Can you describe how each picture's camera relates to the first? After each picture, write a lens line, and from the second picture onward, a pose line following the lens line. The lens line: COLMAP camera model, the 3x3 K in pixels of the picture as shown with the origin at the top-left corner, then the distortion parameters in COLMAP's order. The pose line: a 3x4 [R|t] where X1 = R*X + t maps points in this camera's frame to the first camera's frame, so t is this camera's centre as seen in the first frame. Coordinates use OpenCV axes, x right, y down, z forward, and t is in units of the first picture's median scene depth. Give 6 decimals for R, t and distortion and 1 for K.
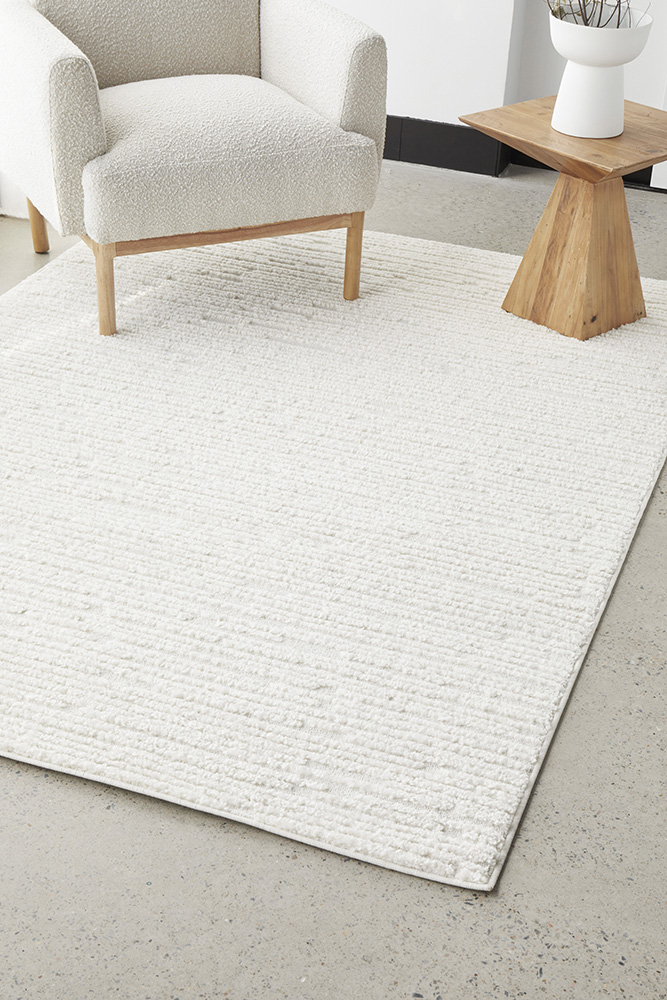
lens RADIAL K [[1718.5, 0, 333.6], [0, 1718.5, 499.2], [0, 0, 1]] dist [0.117854, 0.000000]
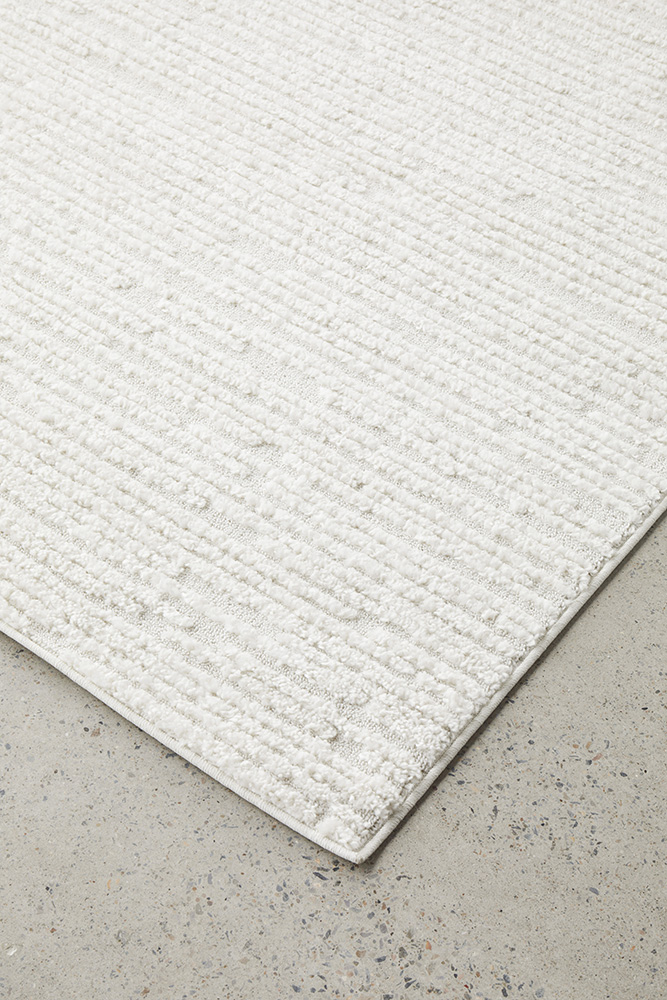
lens RADIAL K [[1927.2, 0, 333.6], [0, 1927.2, 501.0], [0, 0, 1]] dist [0.130448, 0.000000]
pose [[0.954006, 0.210970, -0.212989, 0.181531], [-0.135649, 0.937355, 0.320881, -0.110574], [0.267343, -0.277231, 0.922860, 0.336494]]
